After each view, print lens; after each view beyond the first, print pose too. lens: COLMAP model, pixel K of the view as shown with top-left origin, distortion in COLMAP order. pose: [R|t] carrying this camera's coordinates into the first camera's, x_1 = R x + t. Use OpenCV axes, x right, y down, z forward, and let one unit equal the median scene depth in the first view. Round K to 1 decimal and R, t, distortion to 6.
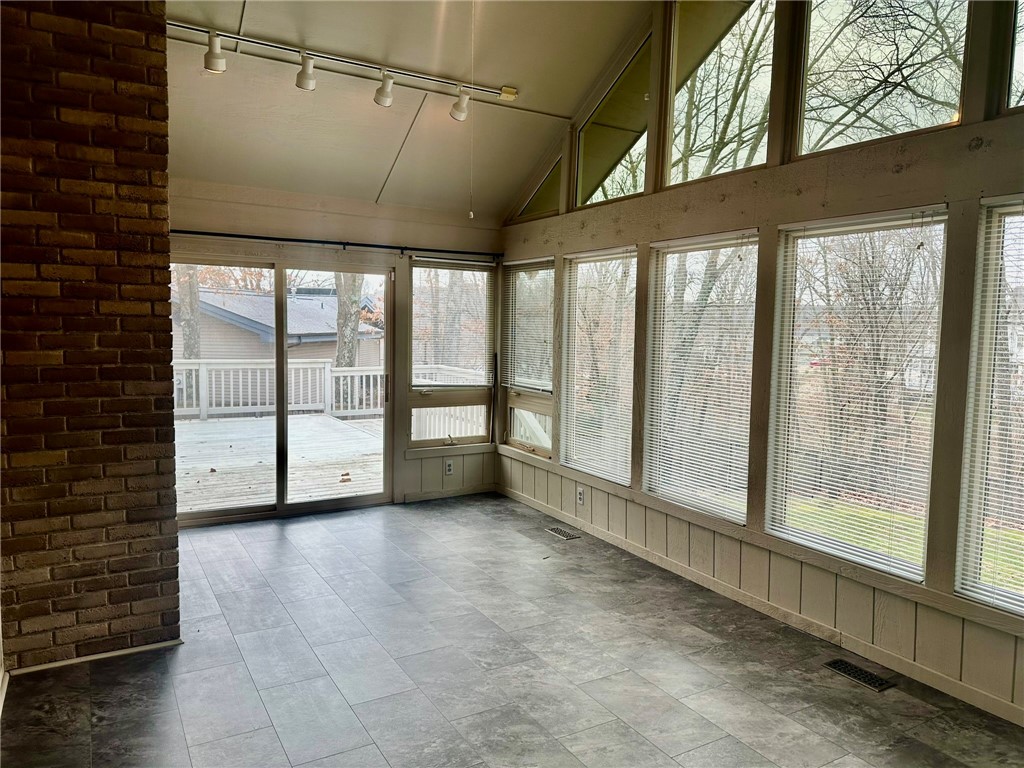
lens RADIAL K [[722.5, 0, 516.0], [0, 722.5, 381.1], [0, 0, 1]] dist [0.045642, -0.049936]
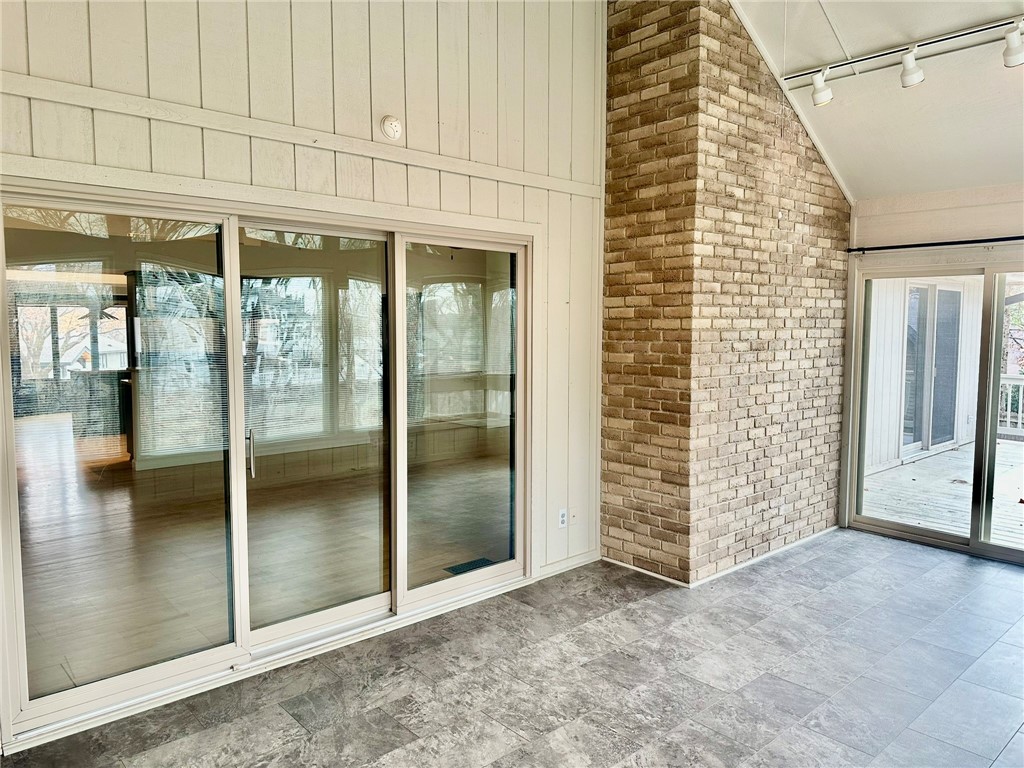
lens RADIAL K [[722.5, 0, 511.7], [0, 722.5, 381.3], [0, 0, 1]] dist [0.045642, -0.049936]
pose [[0.194262, 0.060500, -0.979082, 0.756200], [-0.079618, 0.995776, 0.045734, -0.032890], [0.977713, 0.069069, 0.198258, 0.461393]]
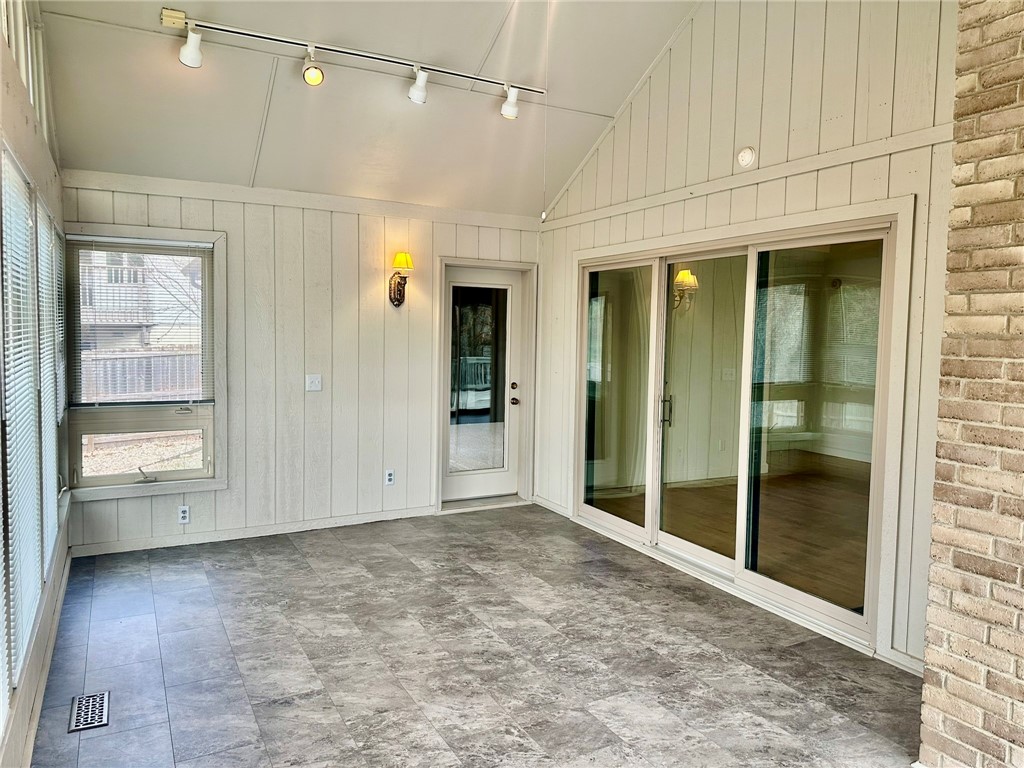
lens RADIAL K [[722.5, 0, 517.2], [0, 722.5, 380.8], [0, 0, 1]] dist [0.045642, -0.049936]
pose [[-0.998763, -0.041600, 0.027249, -0.055981], [-0.036792, 0.986768, 0.157911, -0.152737], [-0.033458, 0.156713, -0.987077, 1.852572]]
